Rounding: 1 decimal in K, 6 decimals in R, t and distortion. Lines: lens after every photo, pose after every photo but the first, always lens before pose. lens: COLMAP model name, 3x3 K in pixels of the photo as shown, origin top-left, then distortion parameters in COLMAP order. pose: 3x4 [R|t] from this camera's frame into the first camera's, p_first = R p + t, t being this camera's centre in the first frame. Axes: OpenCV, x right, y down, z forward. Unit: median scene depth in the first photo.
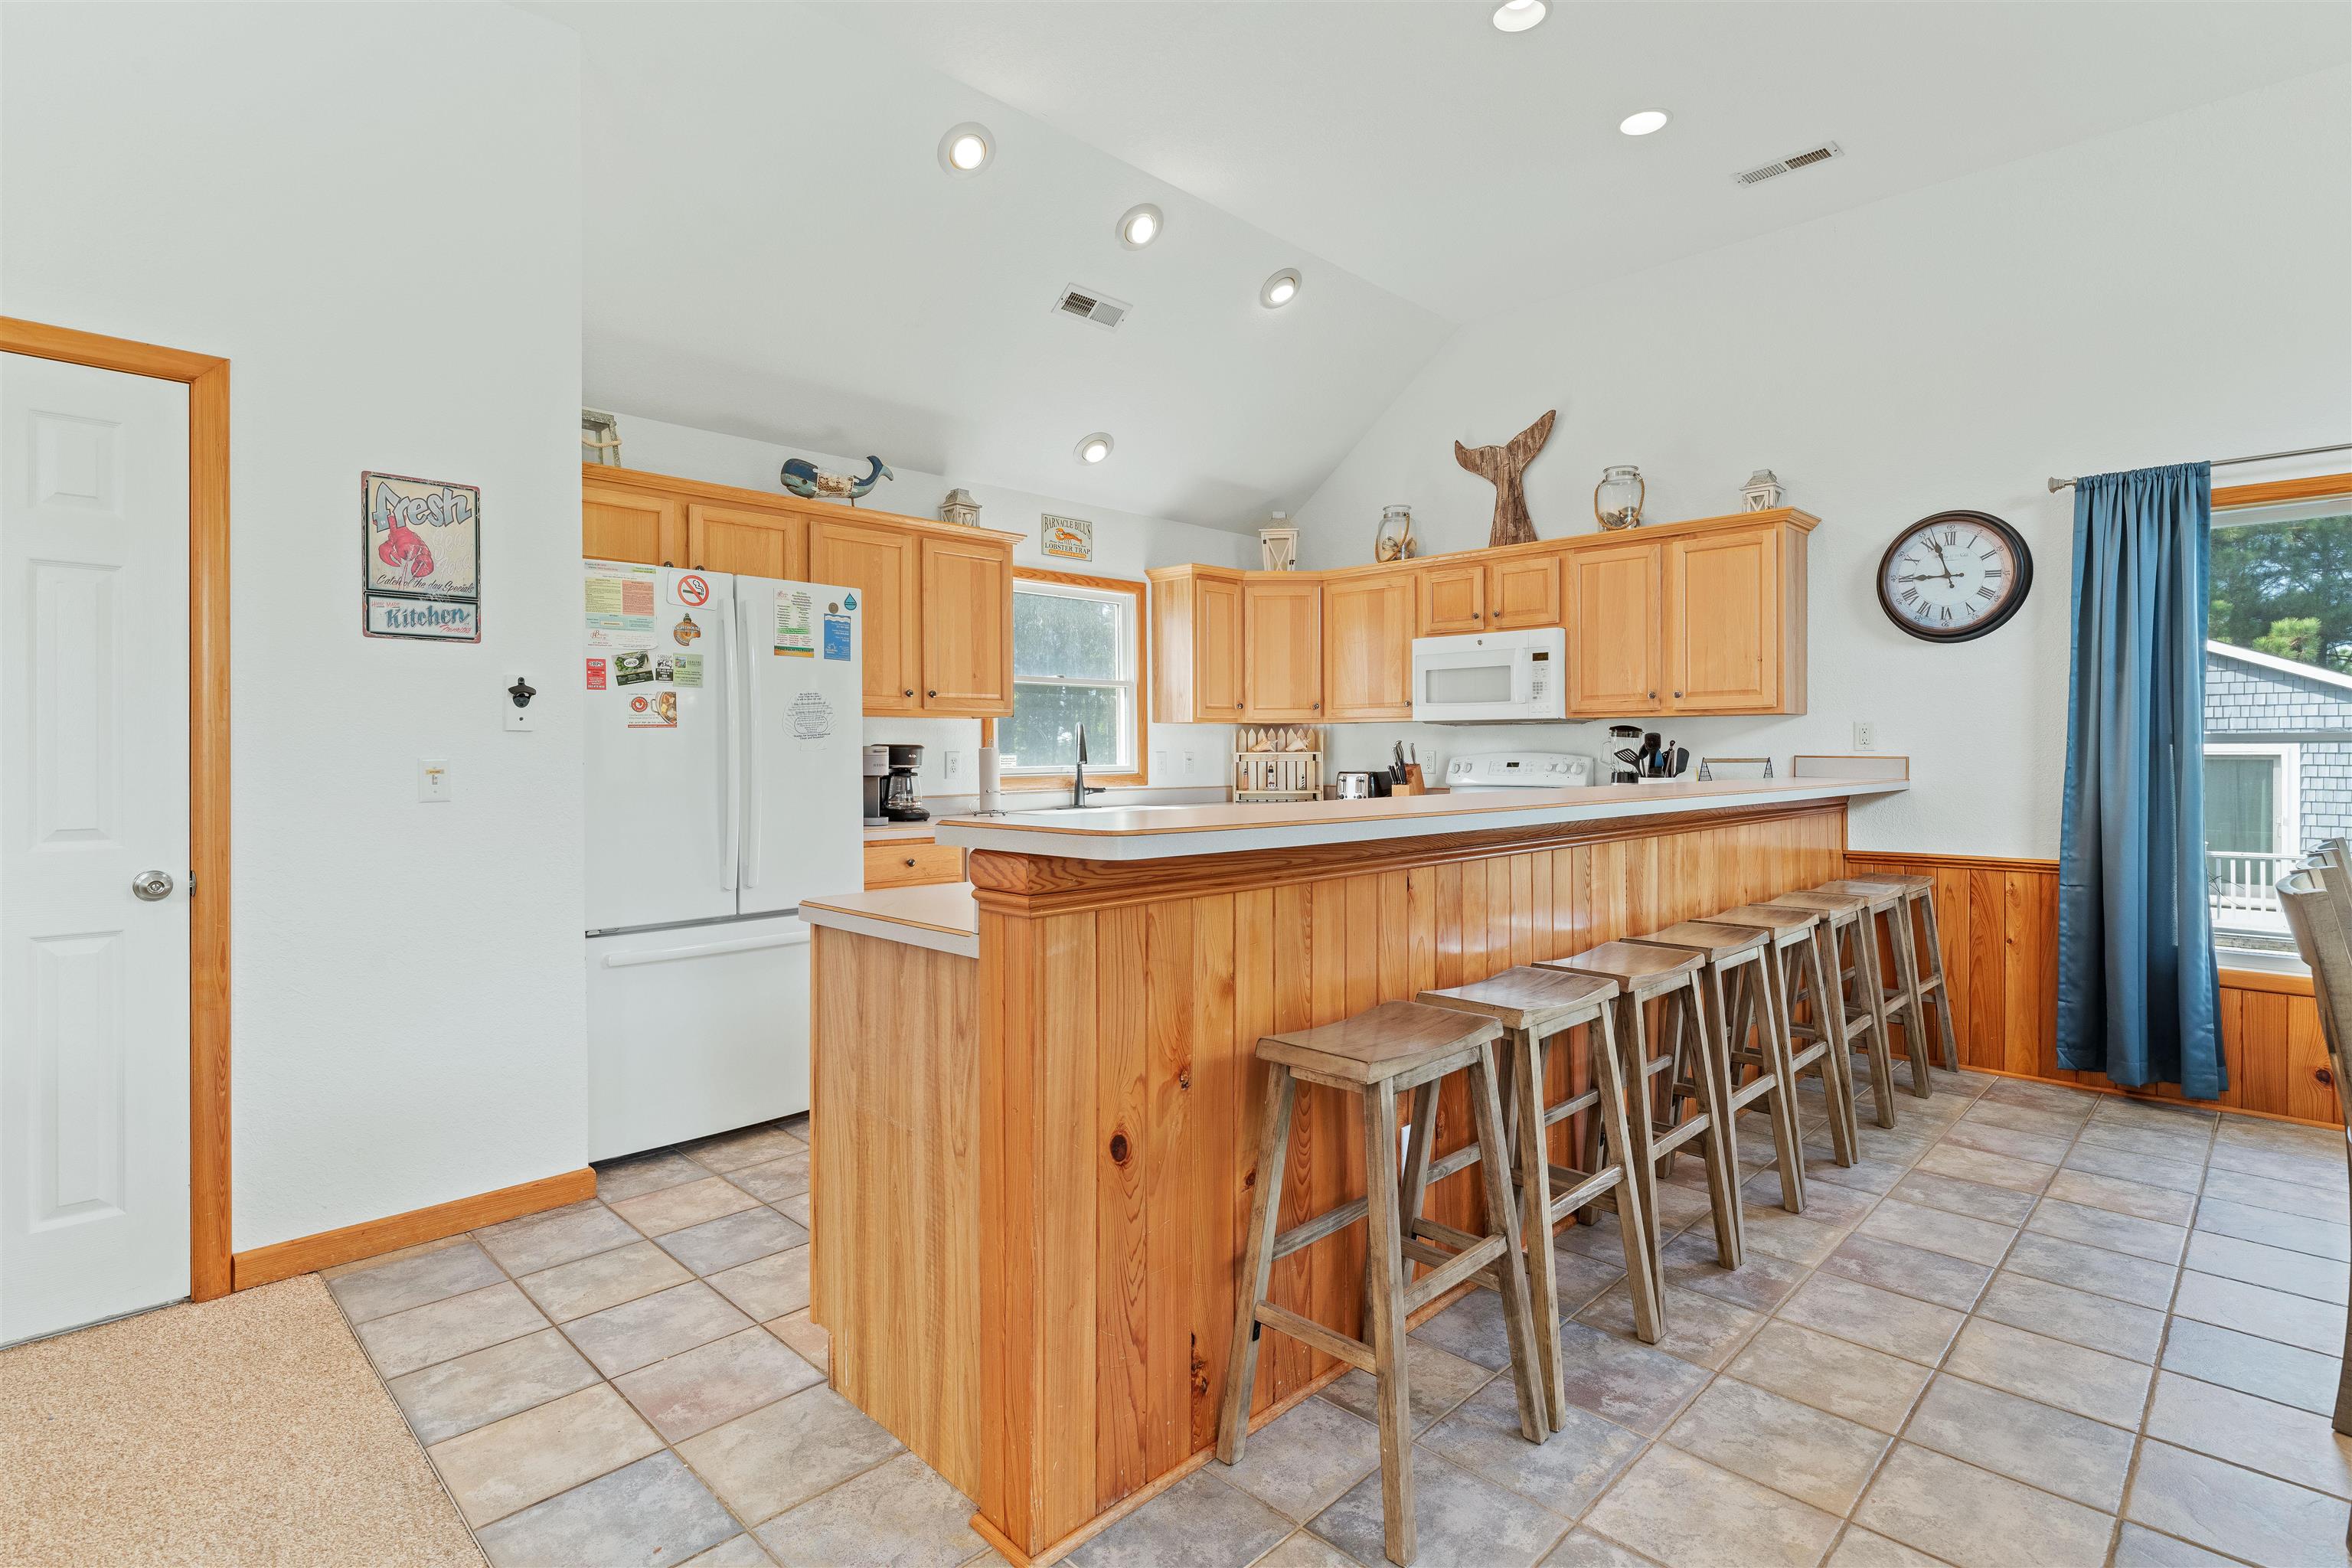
lens RADIAL K [[1137.2, 0, 1185.8], [0, 1137.2, 750.7], [0, 0, 1]] dist [-0.002102, -0.000433]
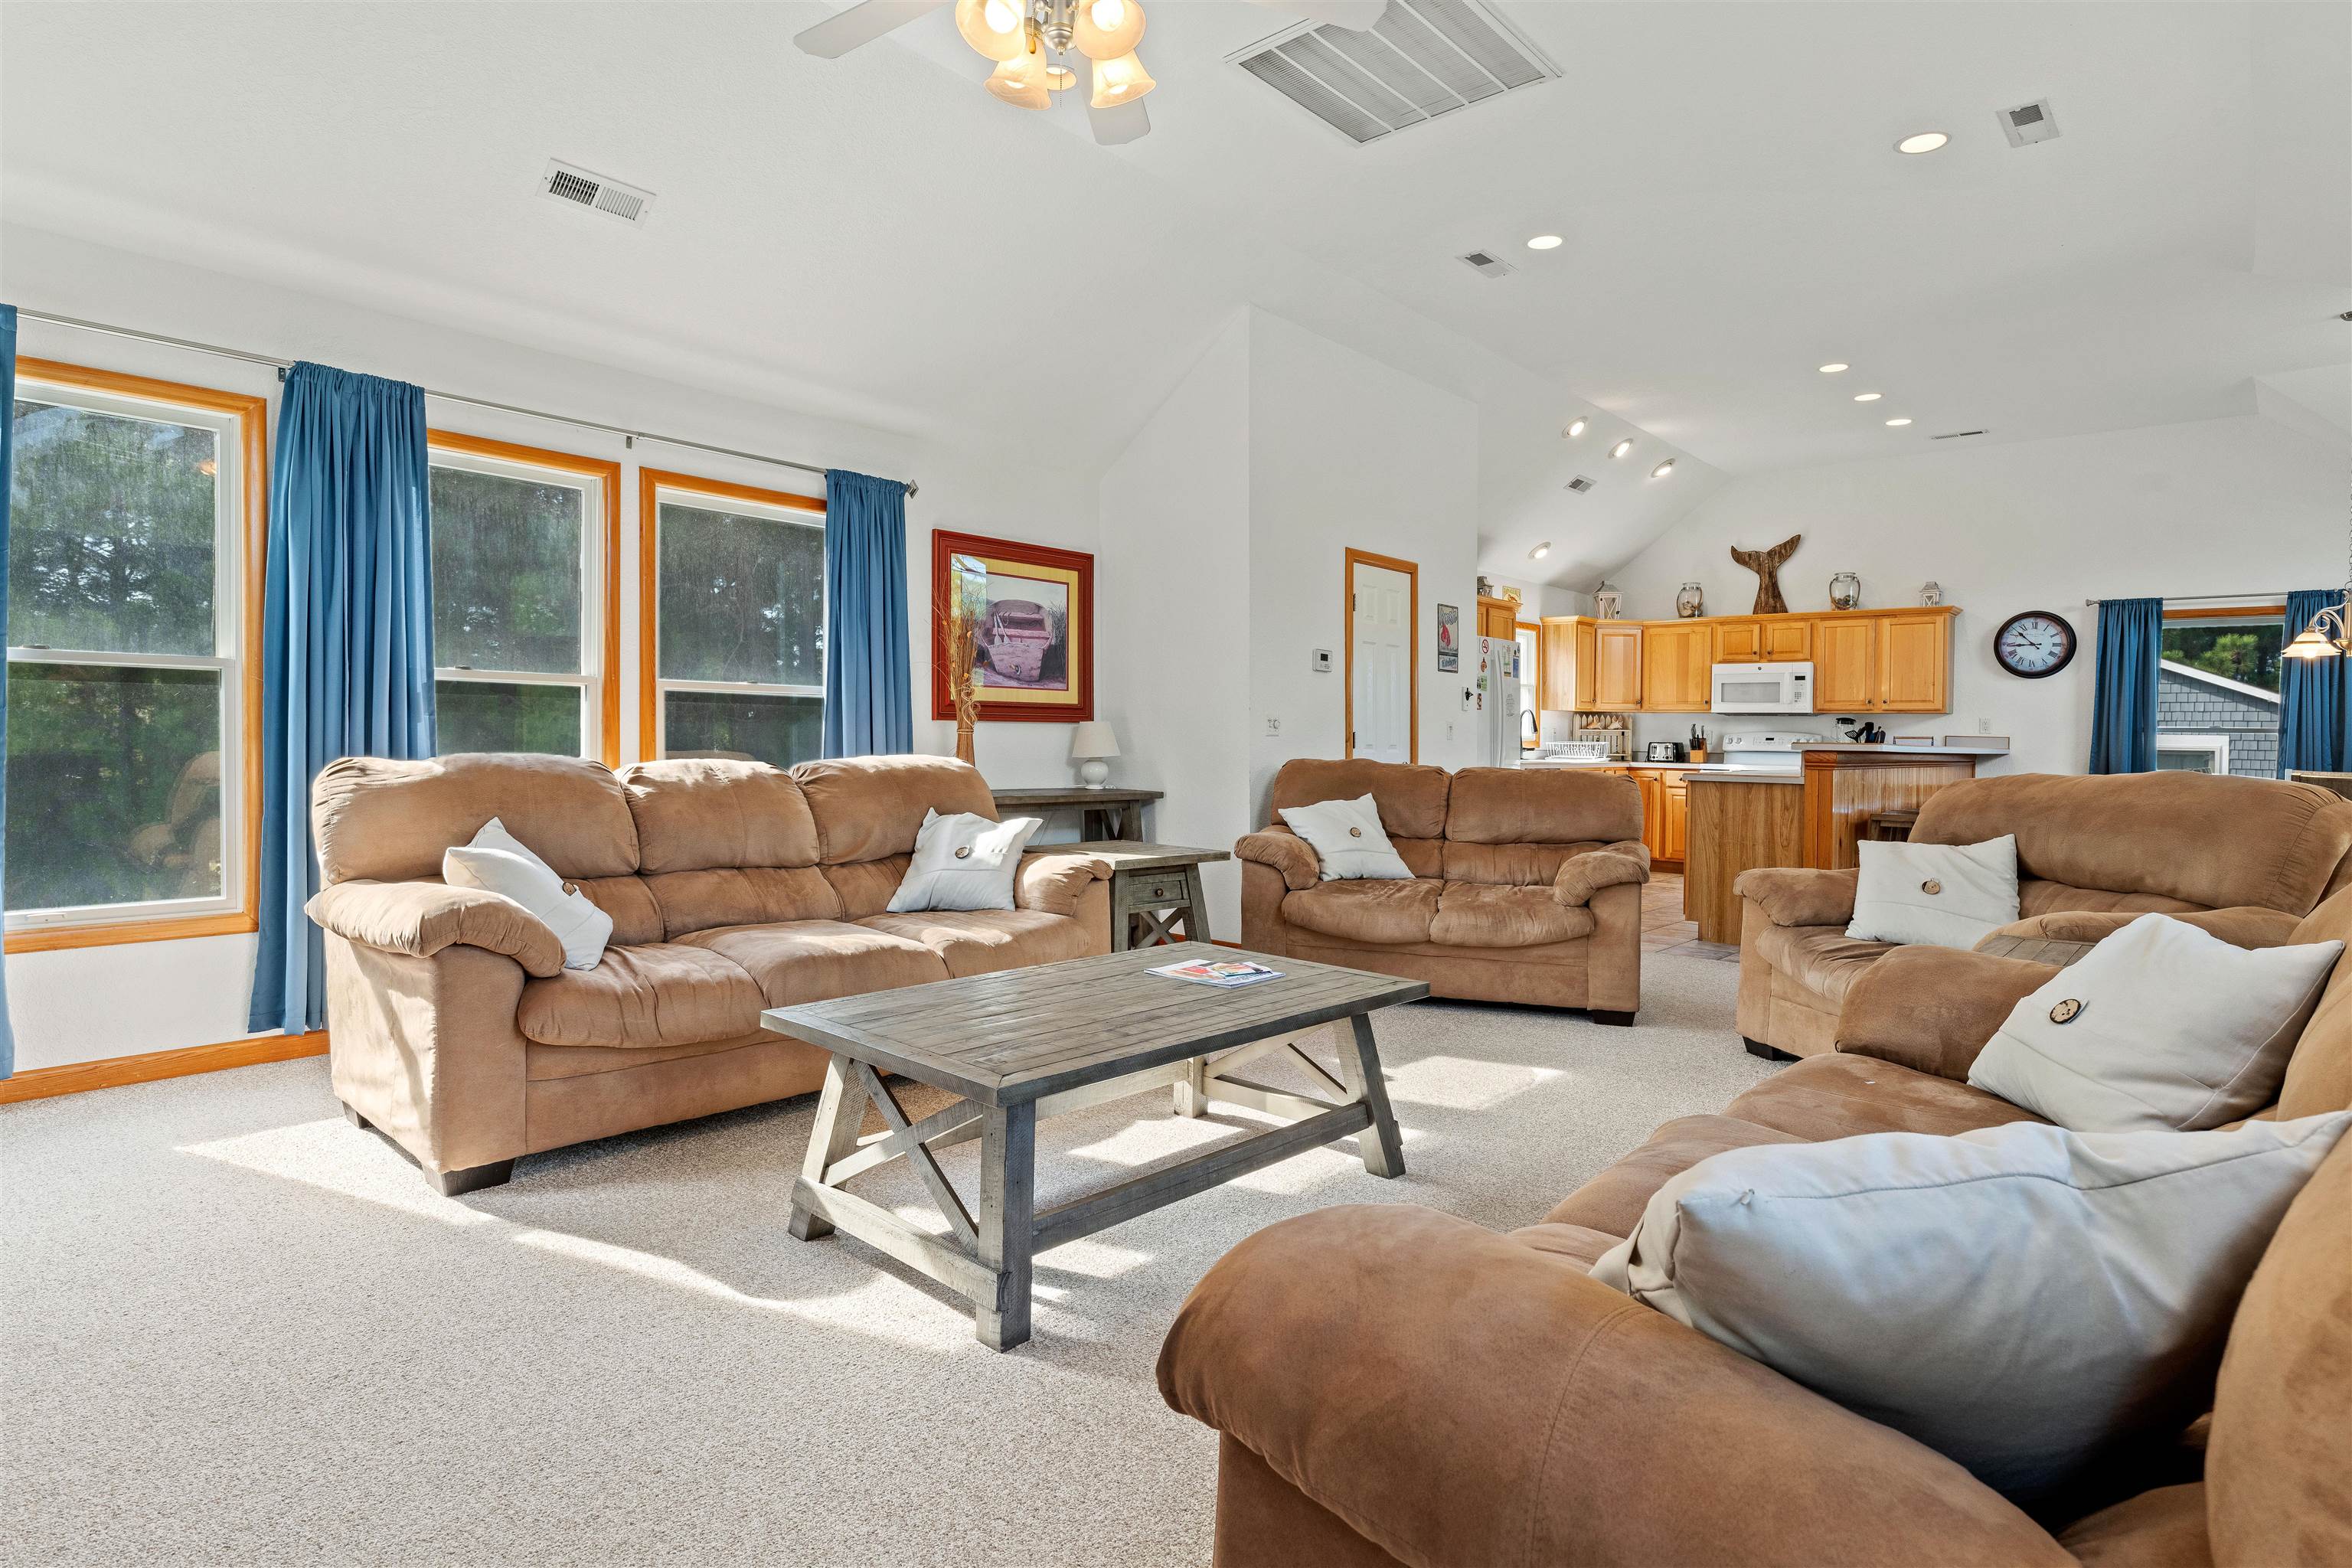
lens RADIAL K [[1213.8, 0, 1162.6], [0, 1213.8, 739.4], [0, 0, 1]] dist [-0.002876, -0.000054]
pose [[0.998834, 0.019290, 0.044260, -0.735943], [-0.019444, 0.999806, 0.003046, 0.025845], [-0.044193, -0.003903, 0.999015, -0.819550]]
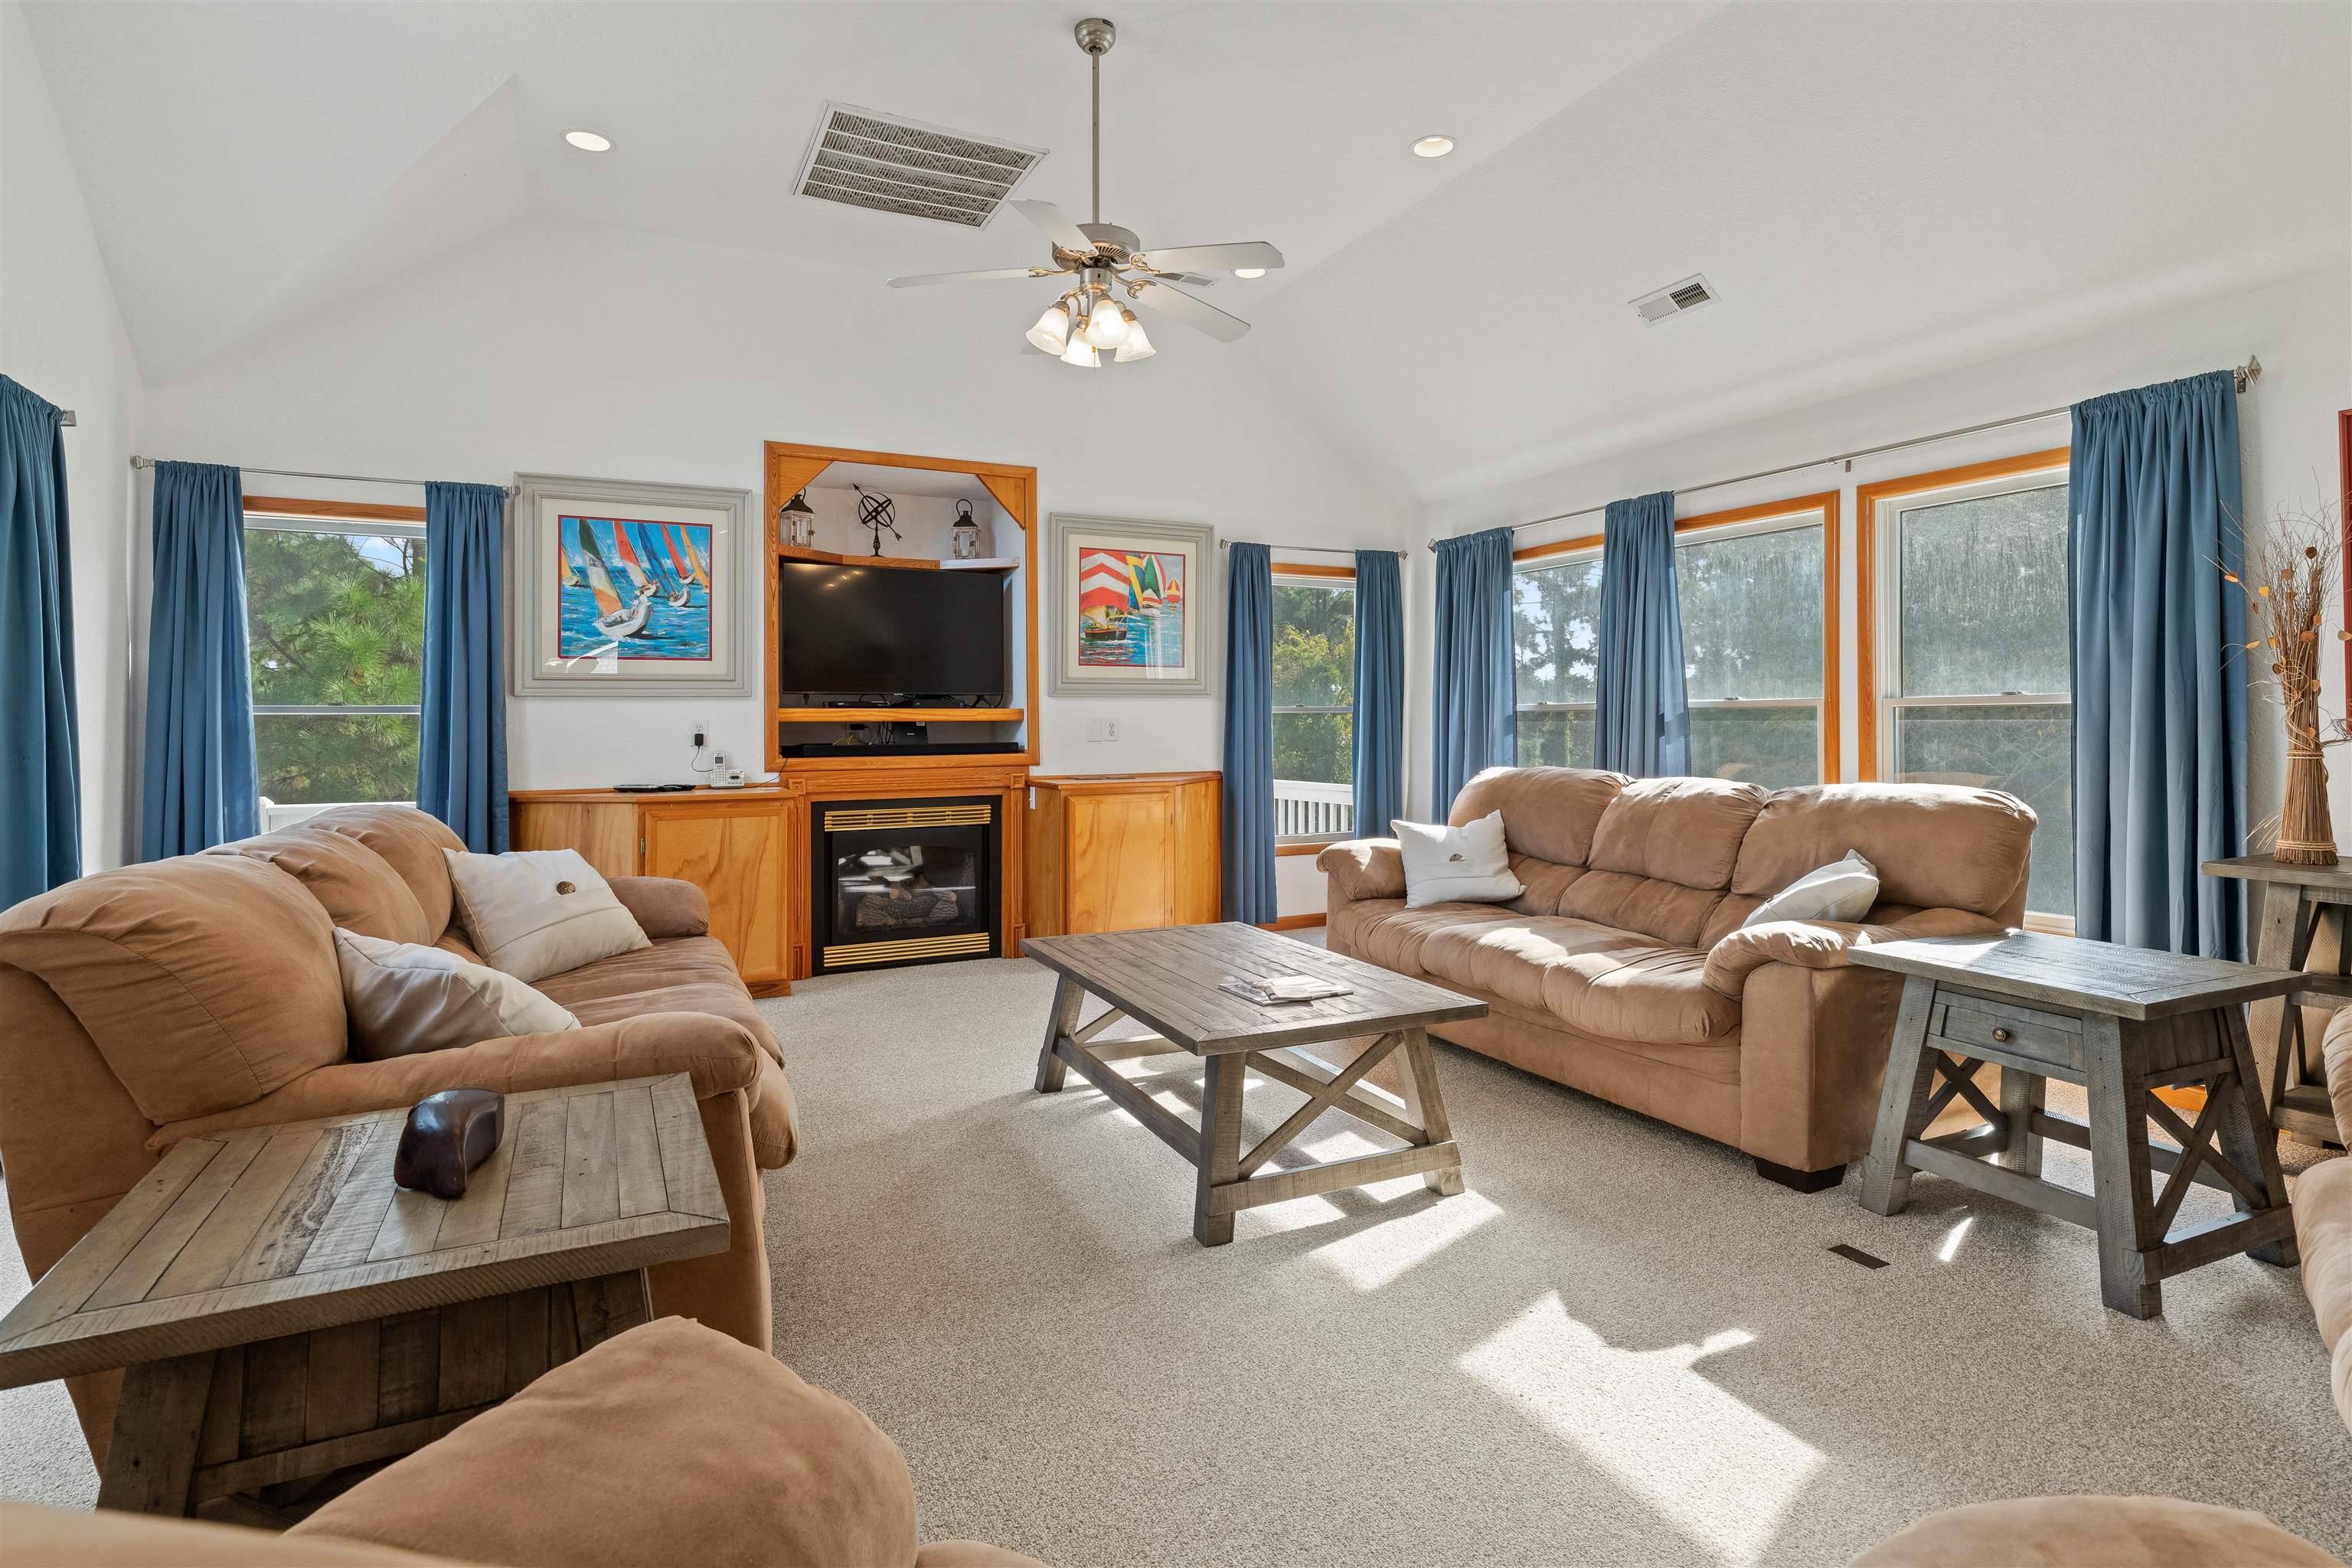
lens RADIAL K [[1154.1, 0, 1184.9], [0, 1154.1, 736.5], [0, 0, 1]] dist [-0.000185, 0.000282]
pose [[-0.312636, 0.013577, -0.949776, -0.139626], [0.004097, 0.999908, 0.012945, 0.006320], [0.949864, 0.000155, -0.312663, -0.131808]]
